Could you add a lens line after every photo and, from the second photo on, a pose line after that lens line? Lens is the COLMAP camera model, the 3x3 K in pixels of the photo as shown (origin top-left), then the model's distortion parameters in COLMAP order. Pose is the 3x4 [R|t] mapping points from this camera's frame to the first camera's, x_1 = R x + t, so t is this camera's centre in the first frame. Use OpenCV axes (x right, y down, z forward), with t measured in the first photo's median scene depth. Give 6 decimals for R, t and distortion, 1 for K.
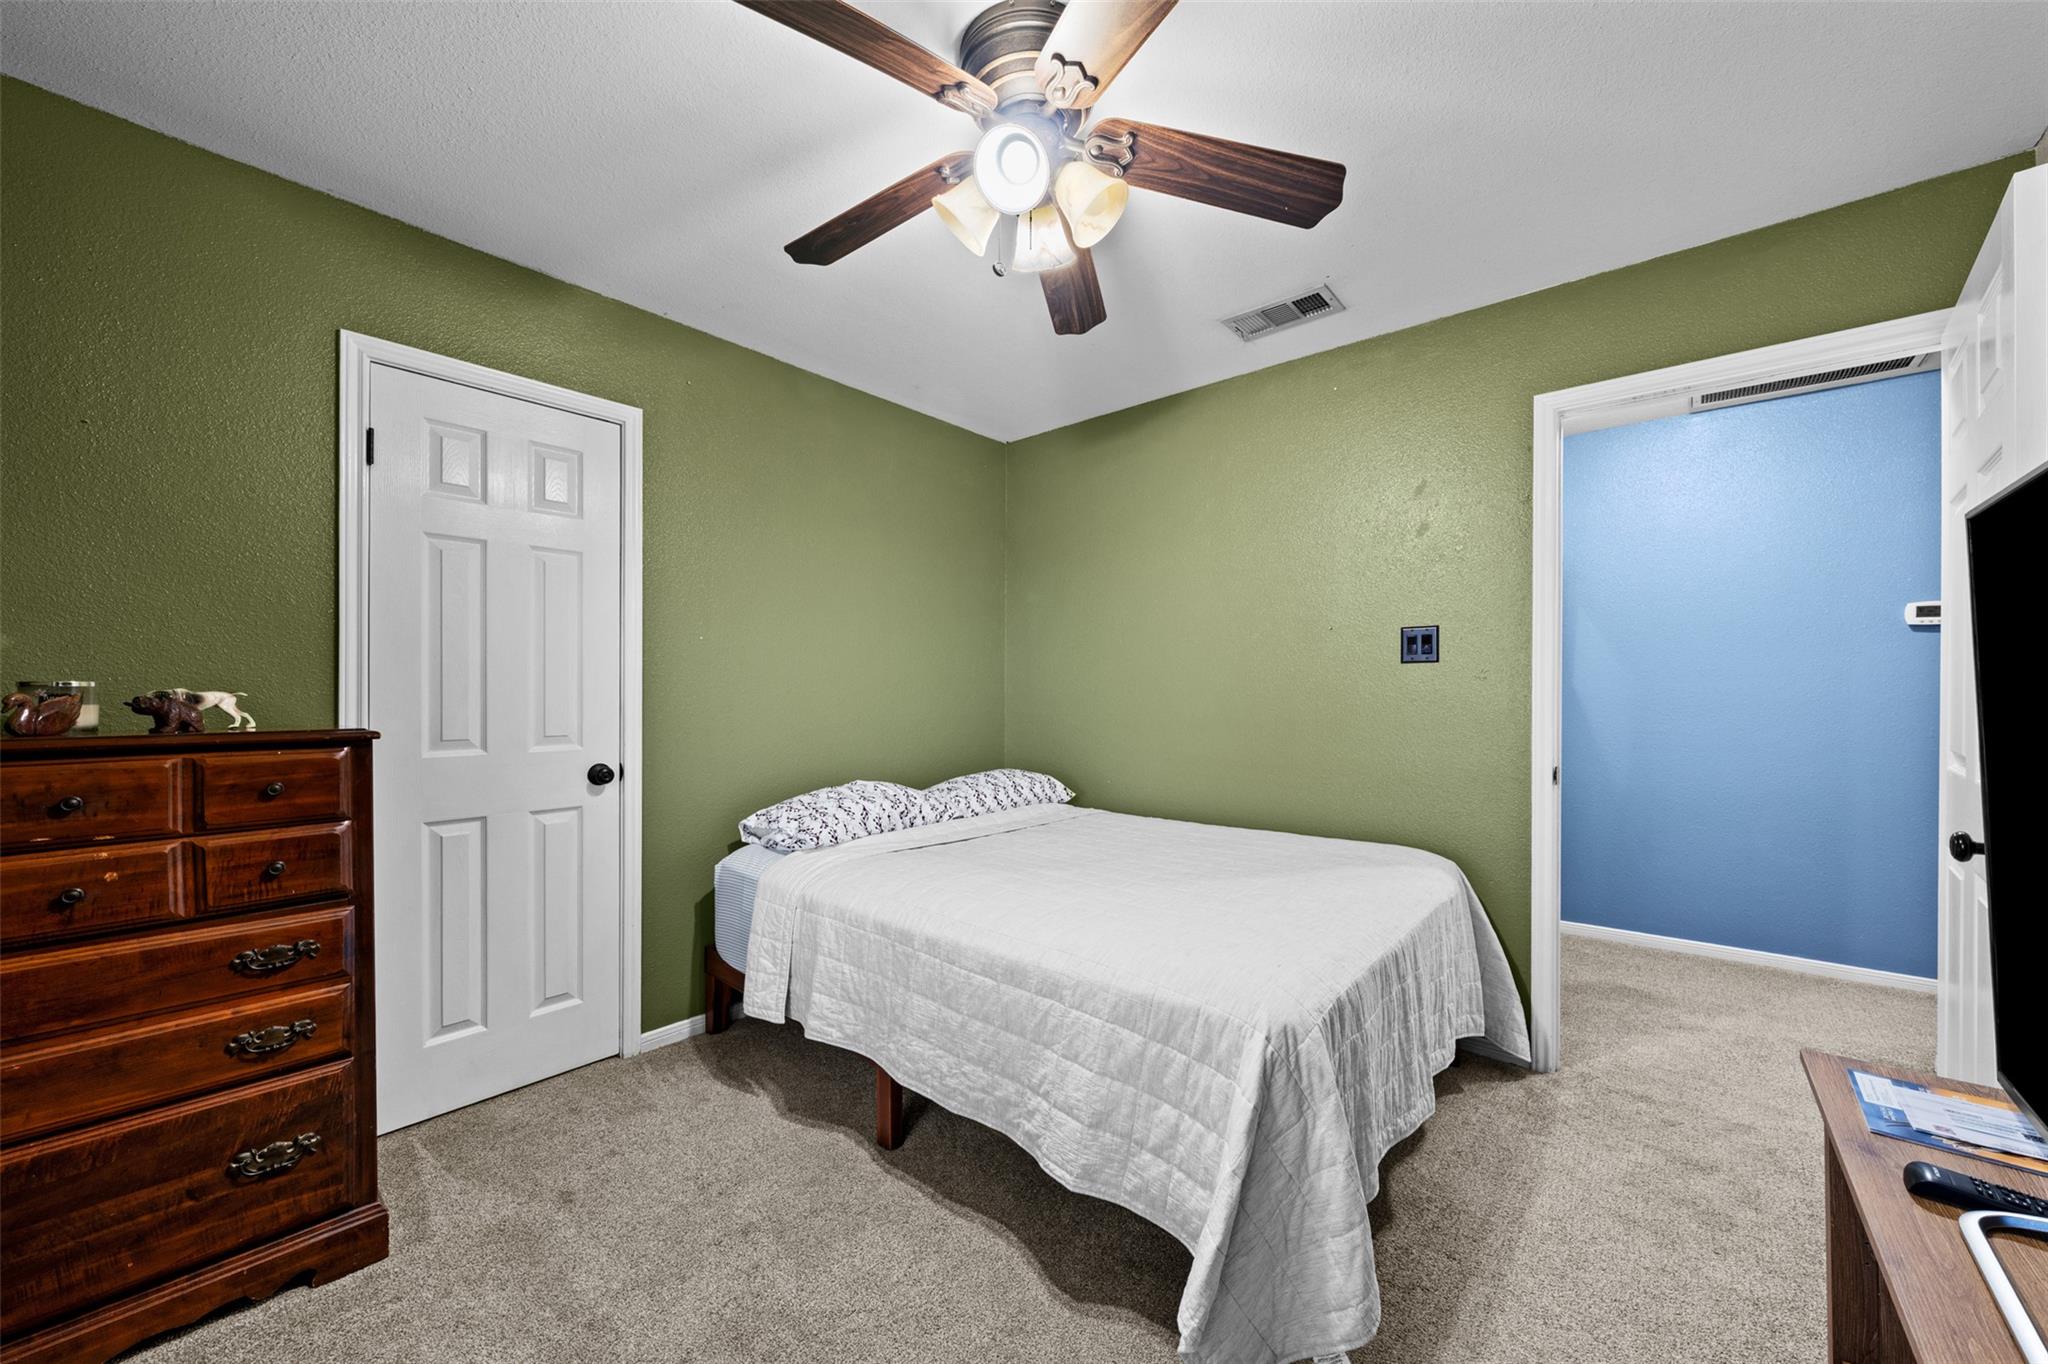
lens RADIAL K [[770.3, 0, 1022.6], [0, 770.3, 687.2], [0, 0, 1]] dist [0.000094, -0.000004]
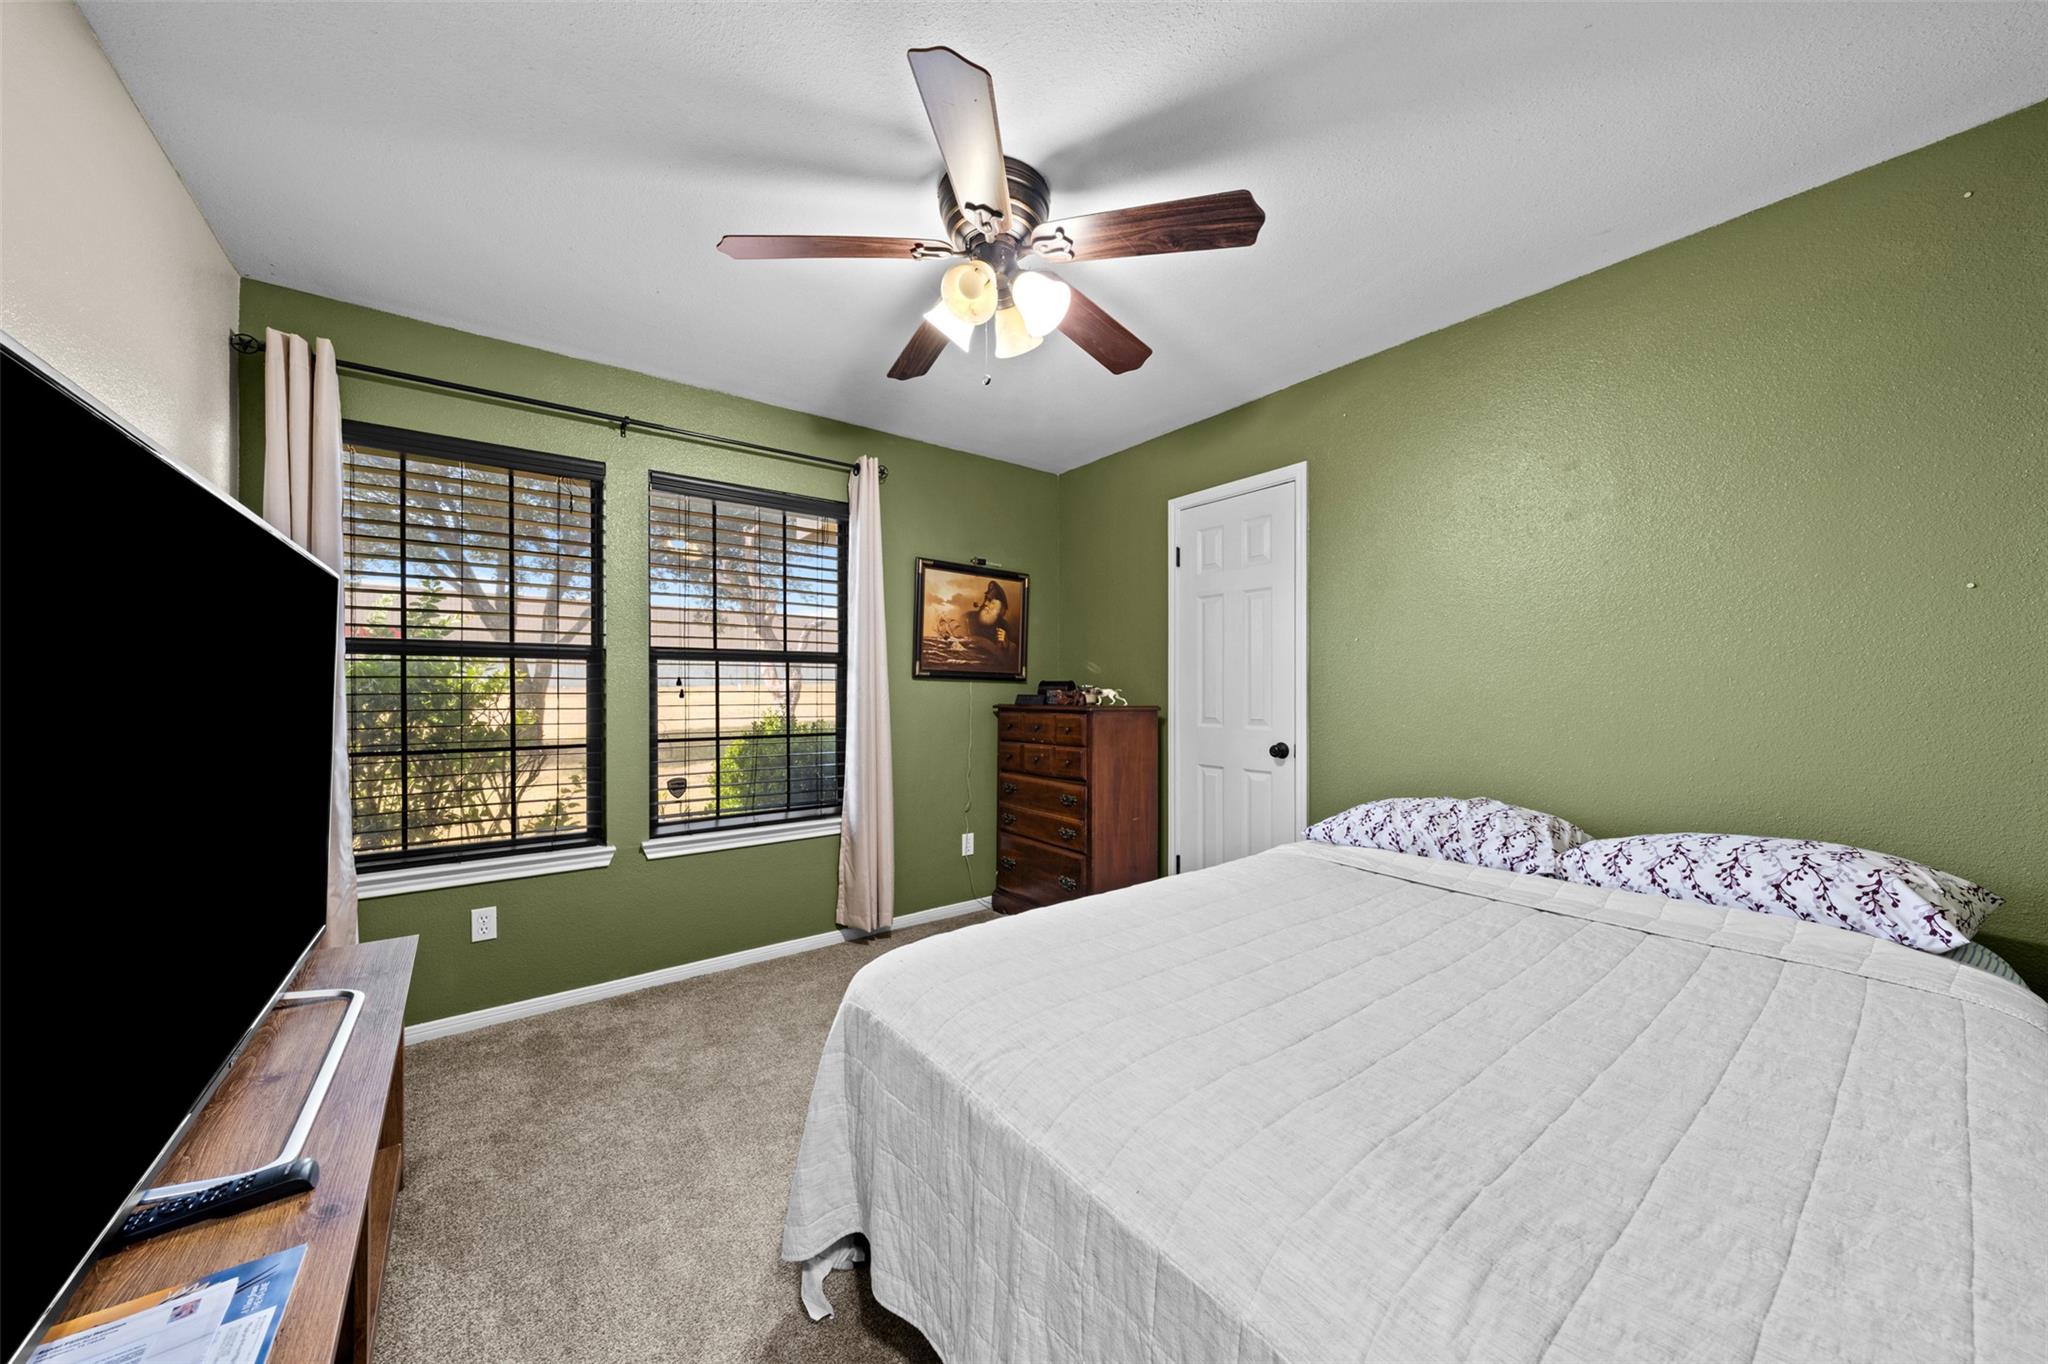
lens RADIAL K [[701.7, 0, 1021.2], [0, 701.7, 691.8], [0, 0, 1]] dist [-0.000220, -0.000027]
pose [[-0.221883, 0.005028, -0.975060, 1.125974], [0.011031, 0.999936, 0.002646, 0.004778], [0.975011, -0.010169, -0.221924, 1.272796]]
